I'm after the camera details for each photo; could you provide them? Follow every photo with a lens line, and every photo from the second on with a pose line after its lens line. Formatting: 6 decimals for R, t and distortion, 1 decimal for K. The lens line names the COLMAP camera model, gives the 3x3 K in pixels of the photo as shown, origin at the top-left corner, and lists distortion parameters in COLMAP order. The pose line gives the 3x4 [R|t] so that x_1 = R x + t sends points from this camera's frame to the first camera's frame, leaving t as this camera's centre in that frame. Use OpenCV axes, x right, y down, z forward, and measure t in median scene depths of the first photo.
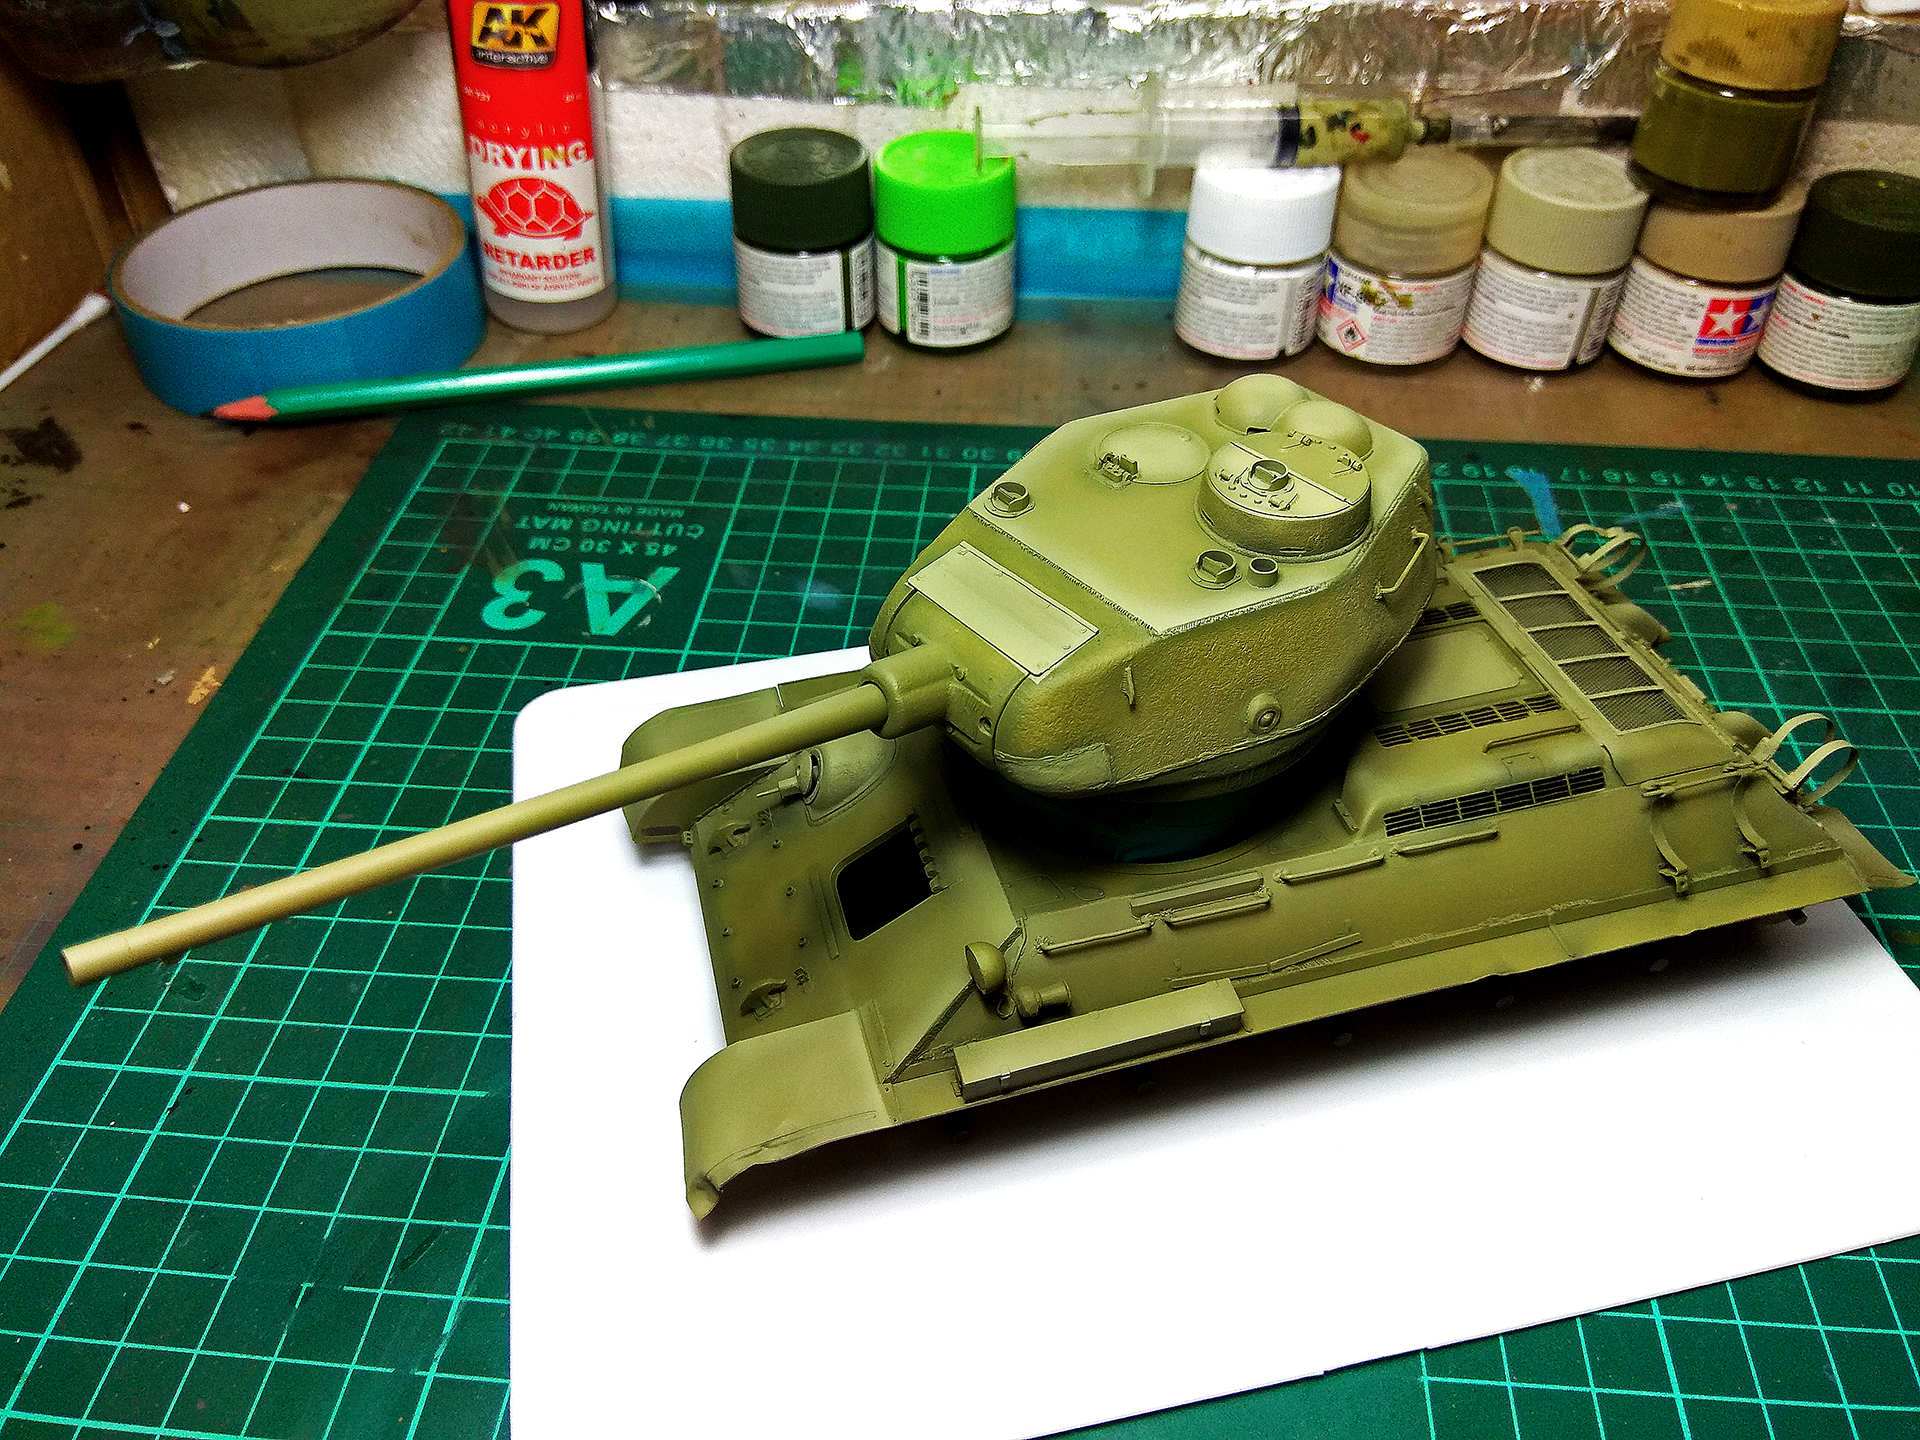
lens RADIAL K [[1536.0, 0, 907.6], [0, 1536.0, 723.3], [0, 0, 1]] dist [0.080199, -0.172961]
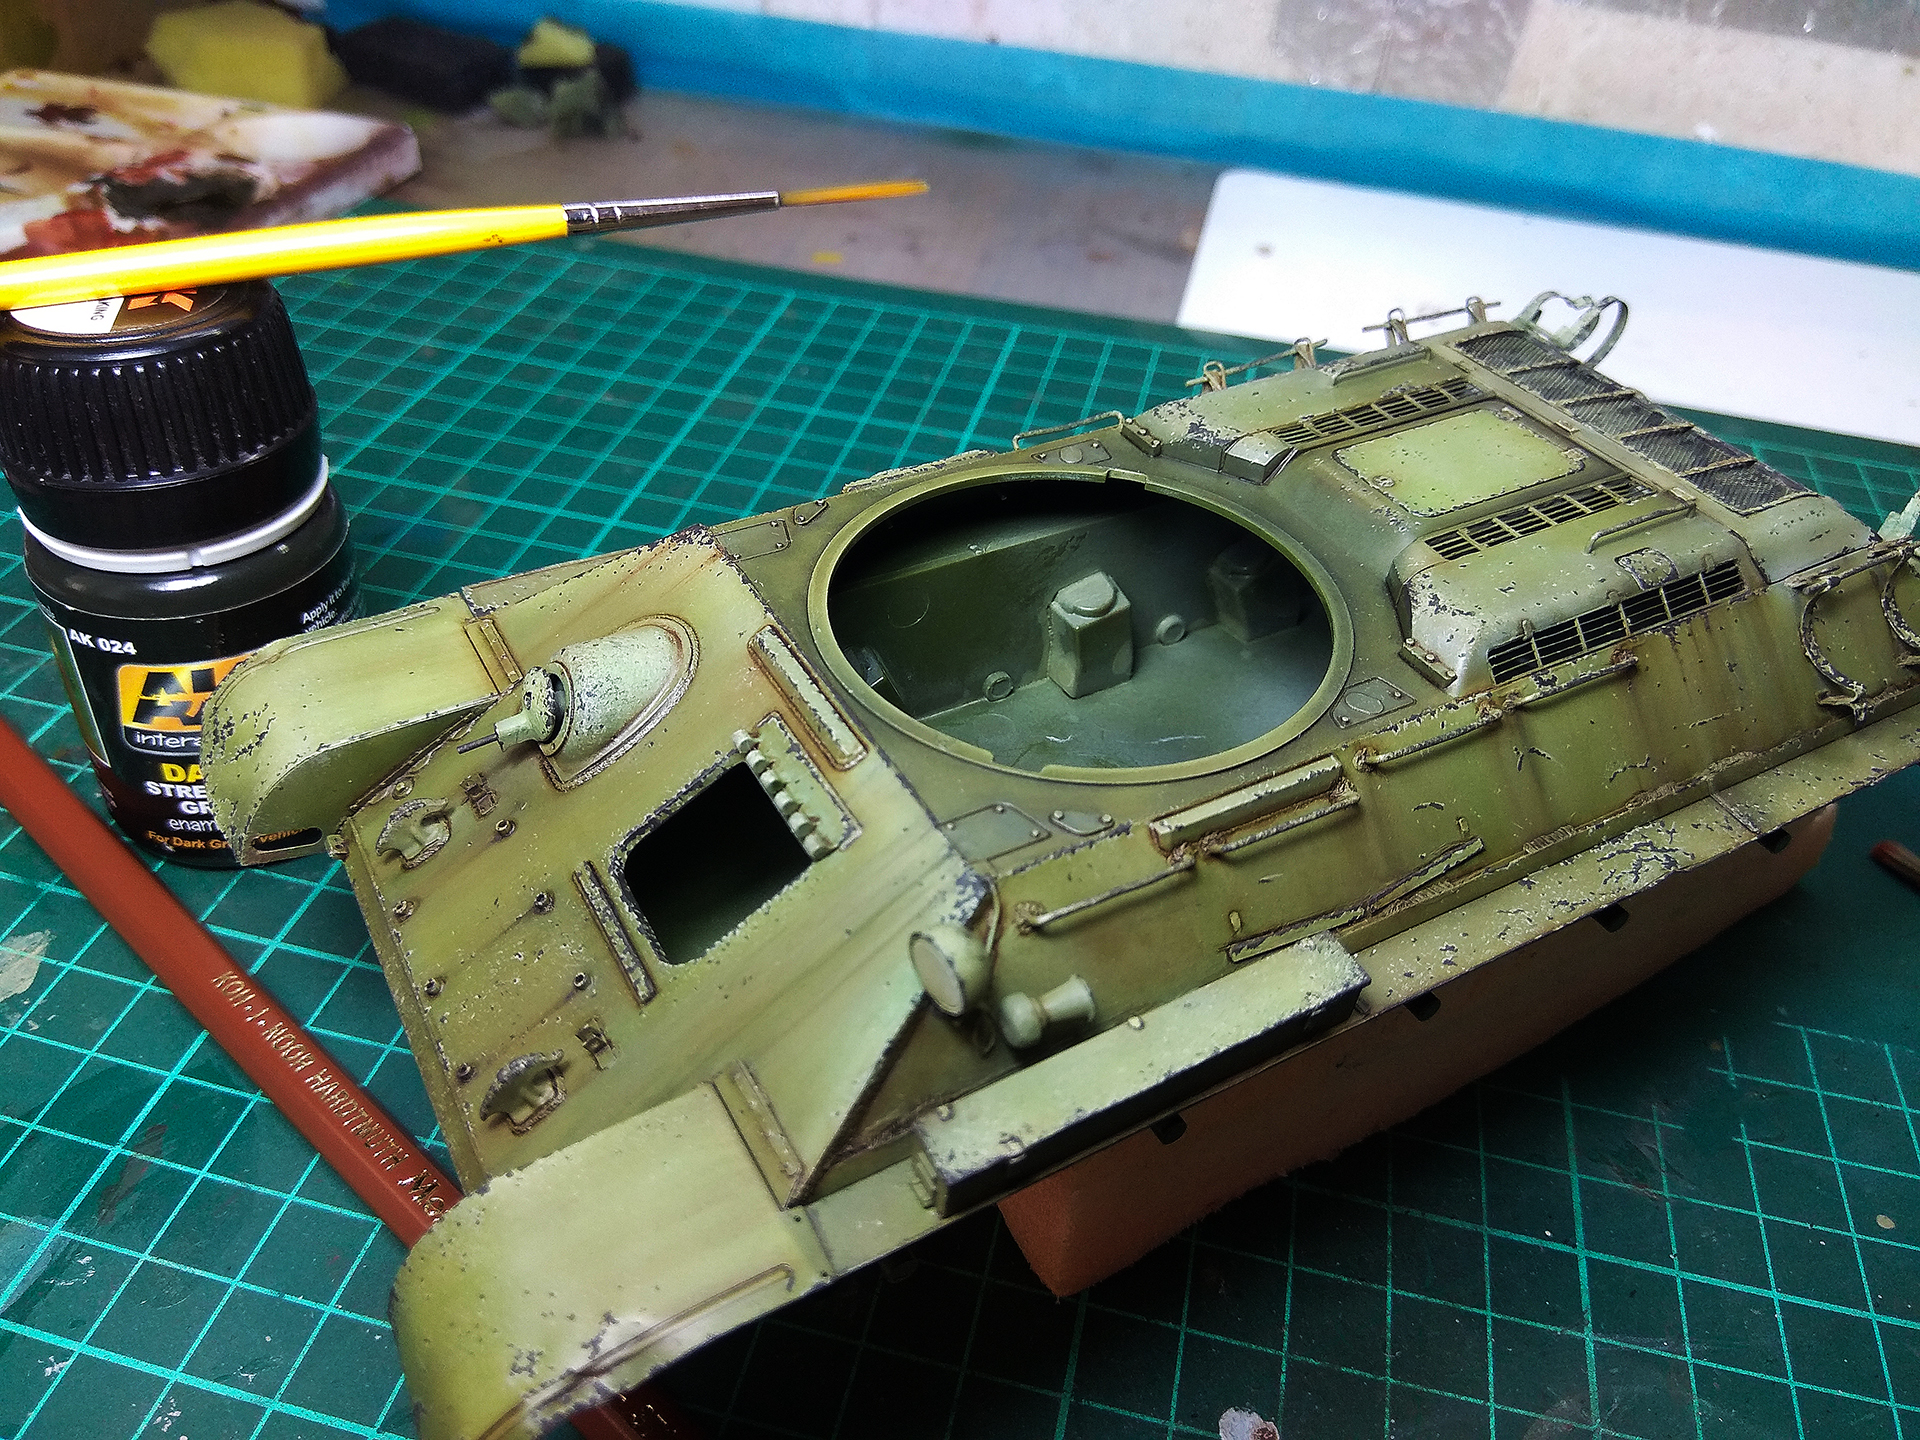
lens RADIAL K [[1536.0, 0, 907.6], [0, 1536.0, 723.3], [0, 0, 1]] dist [0.080199, -0.172961]
pose [[0.964441, -0.103921, 0.243012, -0.084109], [0.108928, 0.994023, -0.007223, 0.066165], [-0.240809, 0.033437, 0.969996, 0.427003]]
